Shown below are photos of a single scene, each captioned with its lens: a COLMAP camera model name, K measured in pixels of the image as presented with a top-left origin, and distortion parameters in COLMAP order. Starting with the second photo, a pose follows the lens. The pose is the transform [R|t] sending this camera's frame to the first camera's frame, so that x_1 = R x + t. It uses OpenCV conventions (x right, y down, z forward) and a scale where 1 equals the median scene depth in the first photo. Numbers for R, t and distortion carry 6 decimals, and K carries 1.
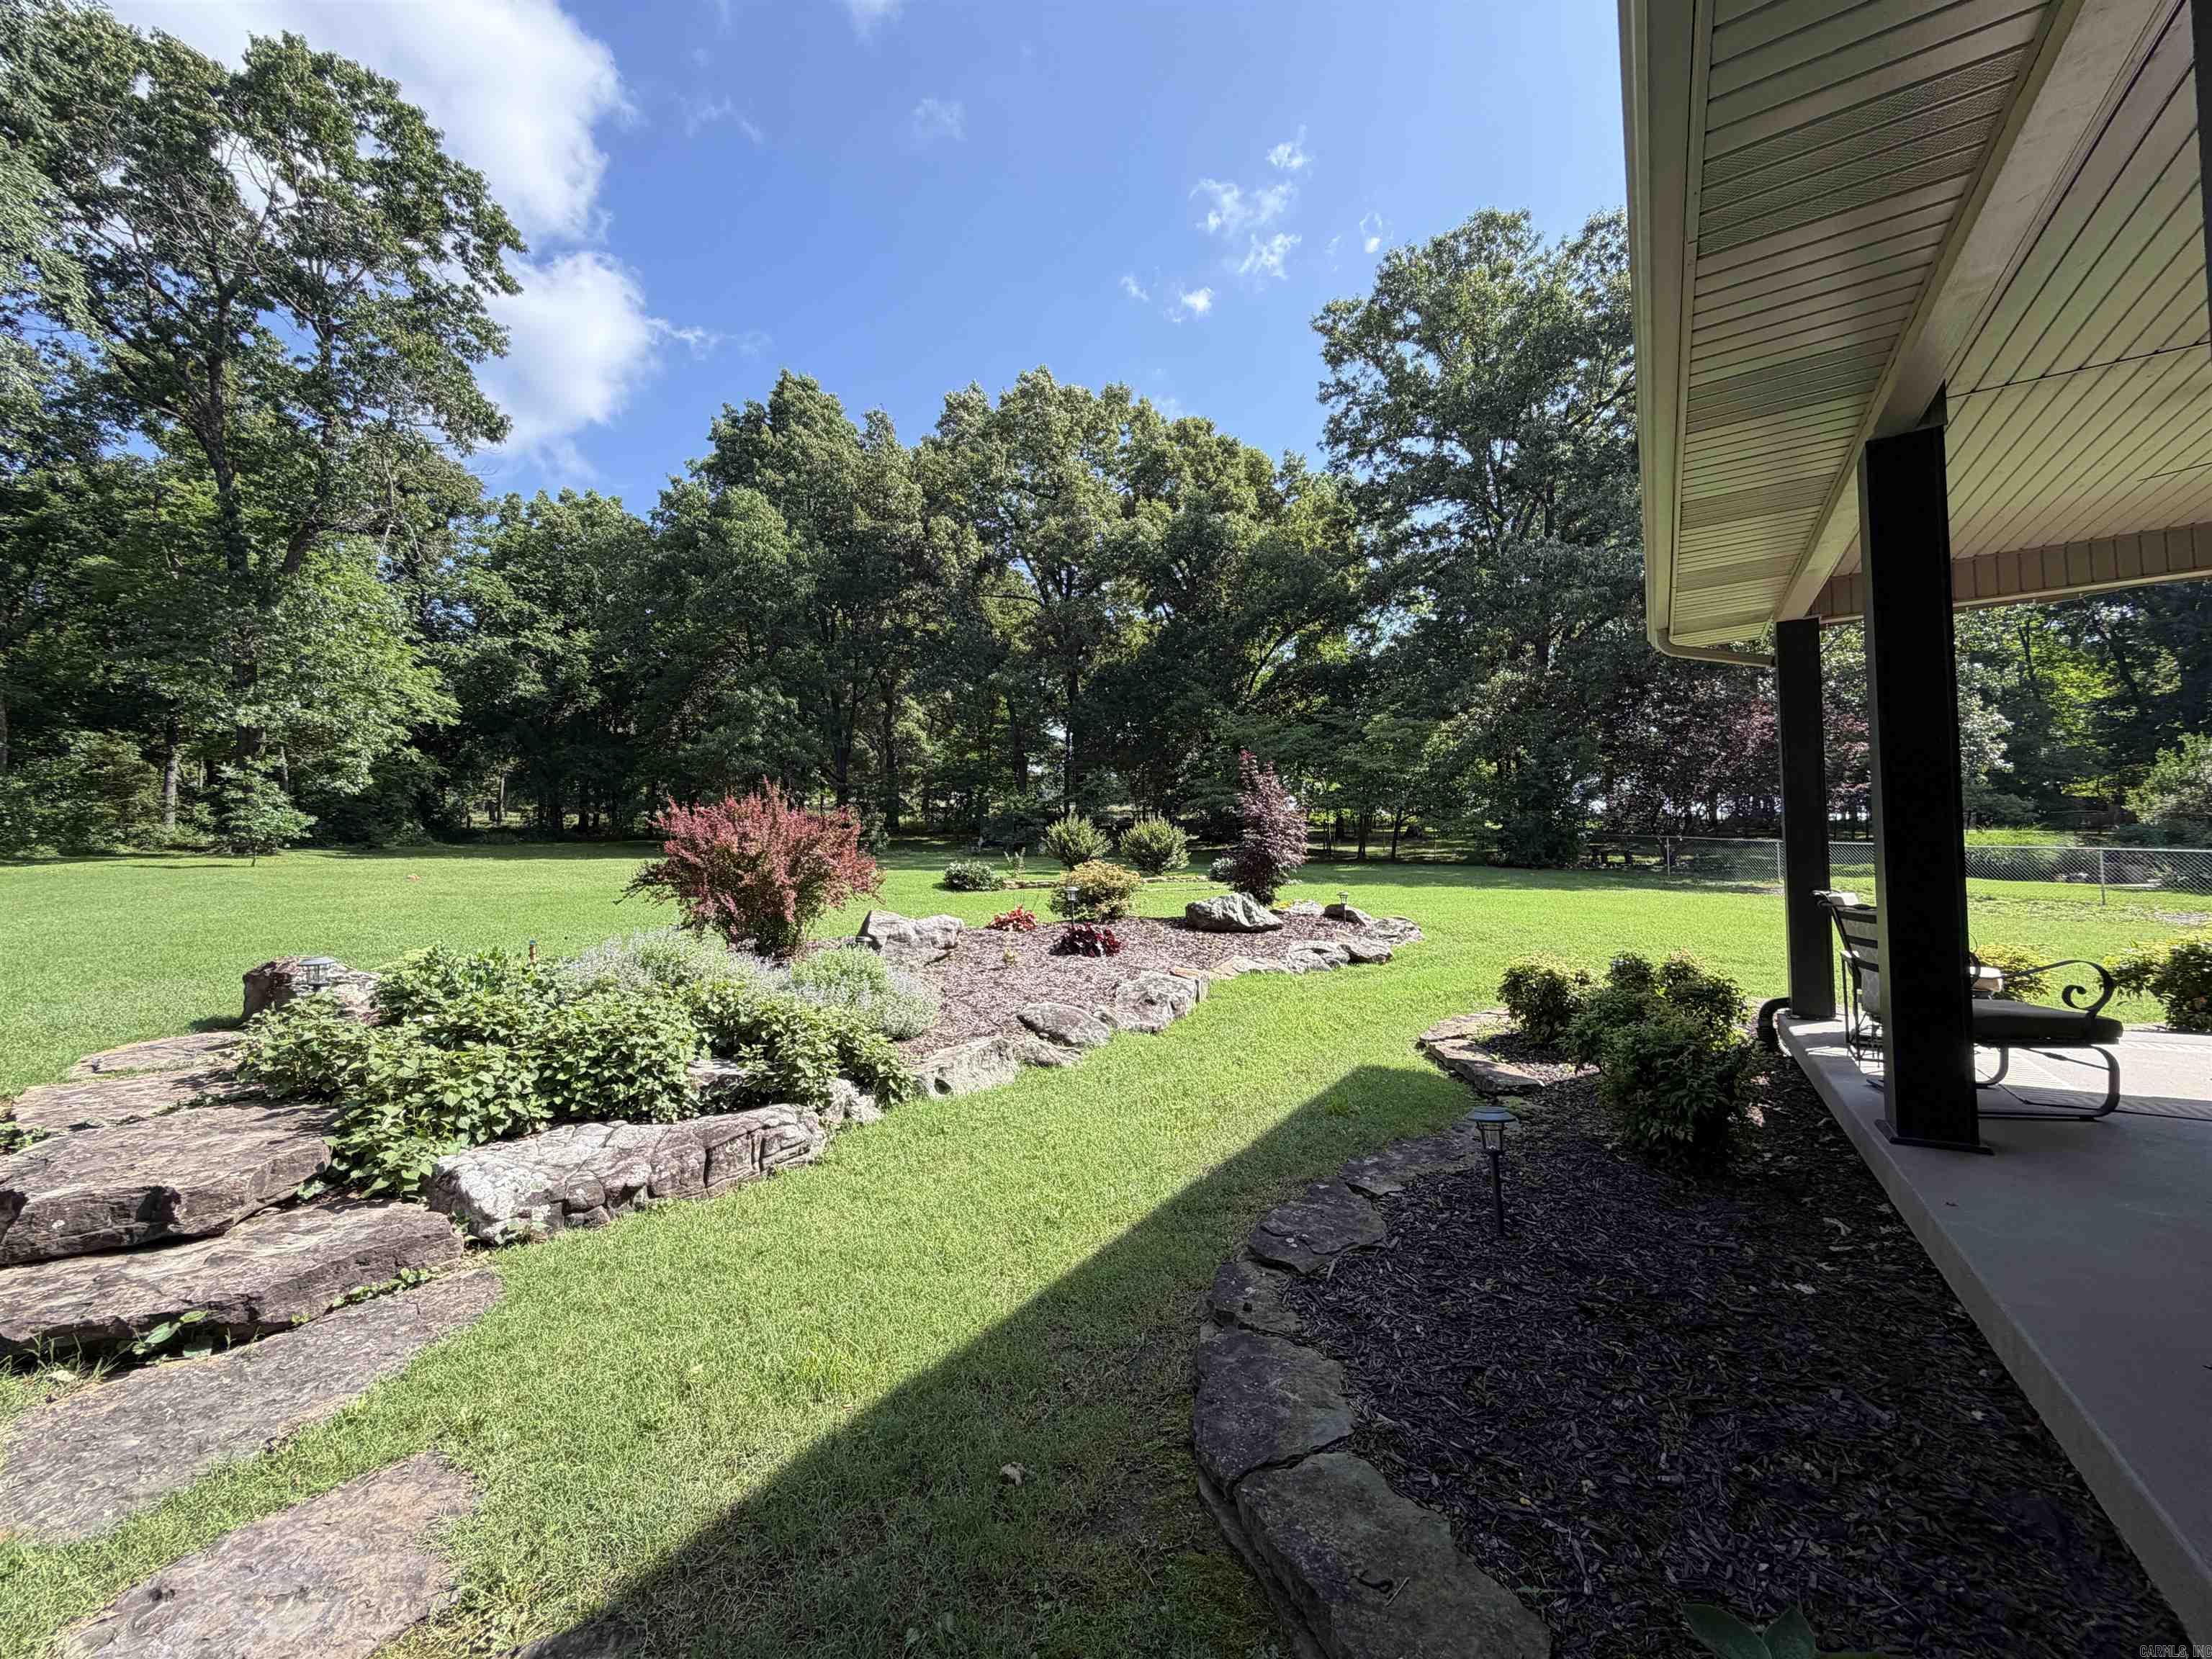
lens RADIAL K [[885.2, 0, 1099.3], [0, 885.2, 823.1], [0, 0, 1]] dist [0.000672, -0.000049]
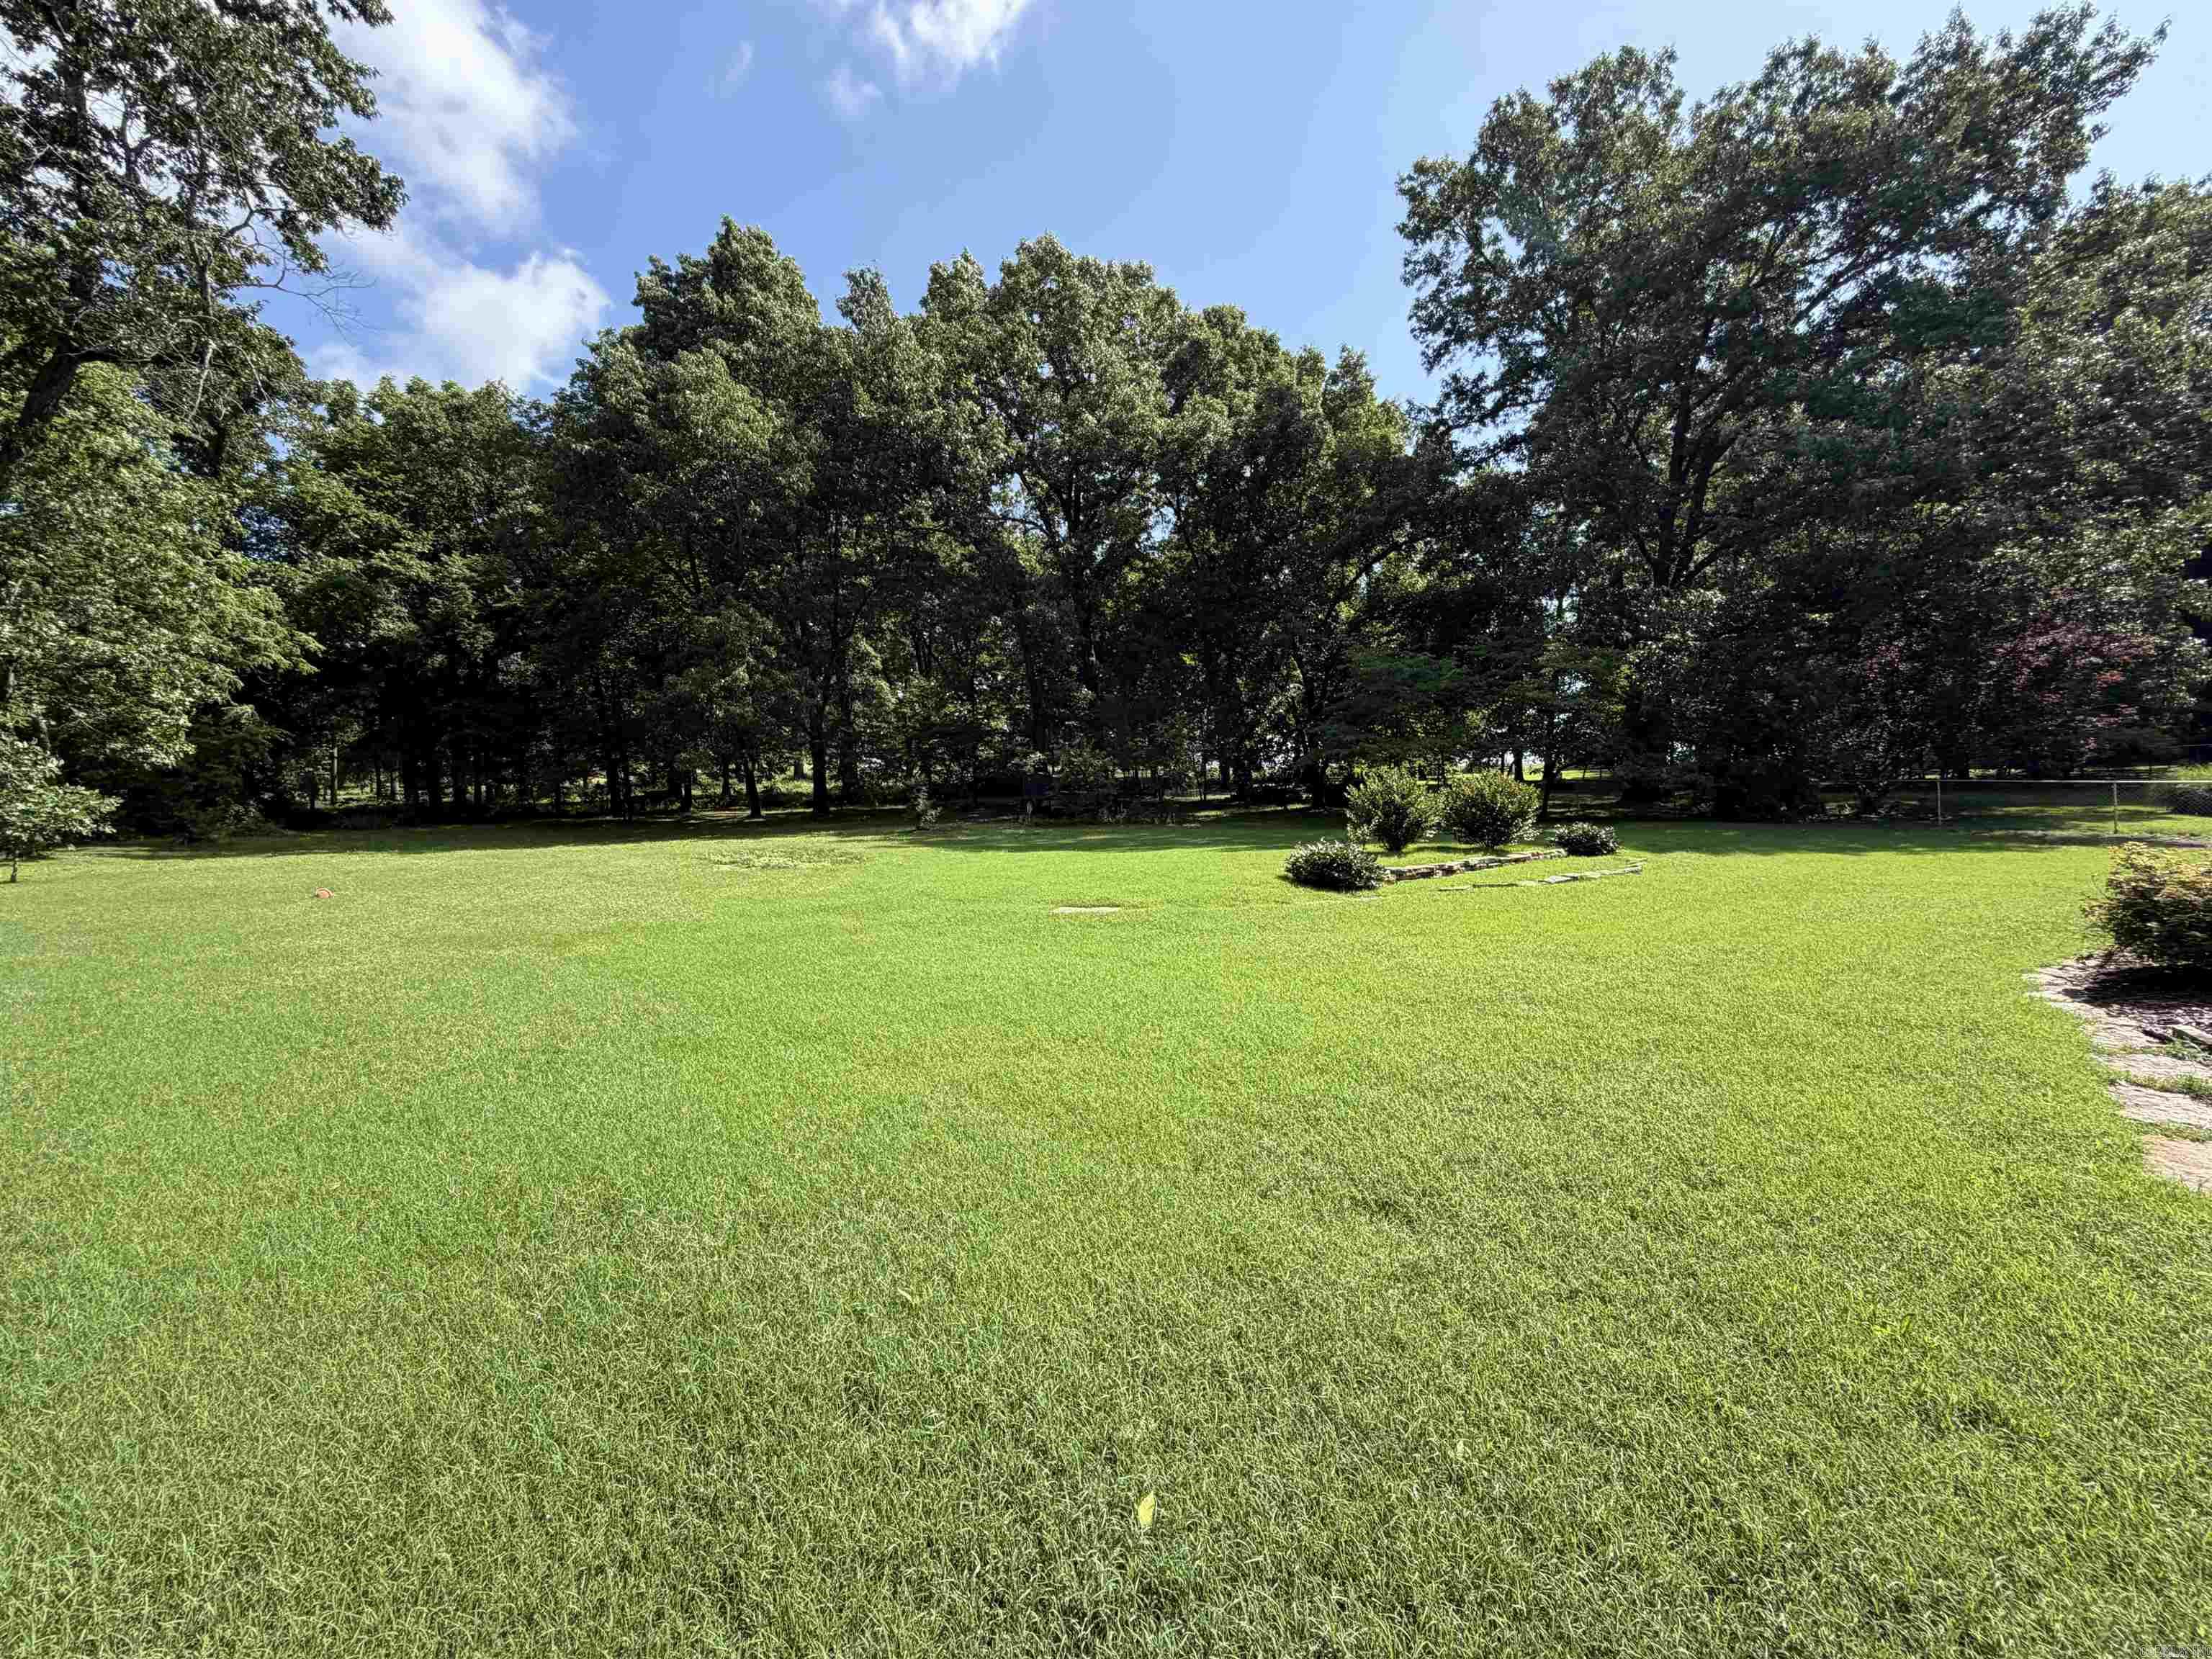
lens RADIAL K [[887.5, 0, 1106.0], [0, 887.5, 829.5], [0, 0, 1]] dist [-0.001543, -0.000131]
pose [[0.990313, -0.030779, 0.135400, -0.167816], [0.023600, 0.998245, 0.054306, -0.002214], [-0.136834, -0.050584, 0.989302, 0.168199]]
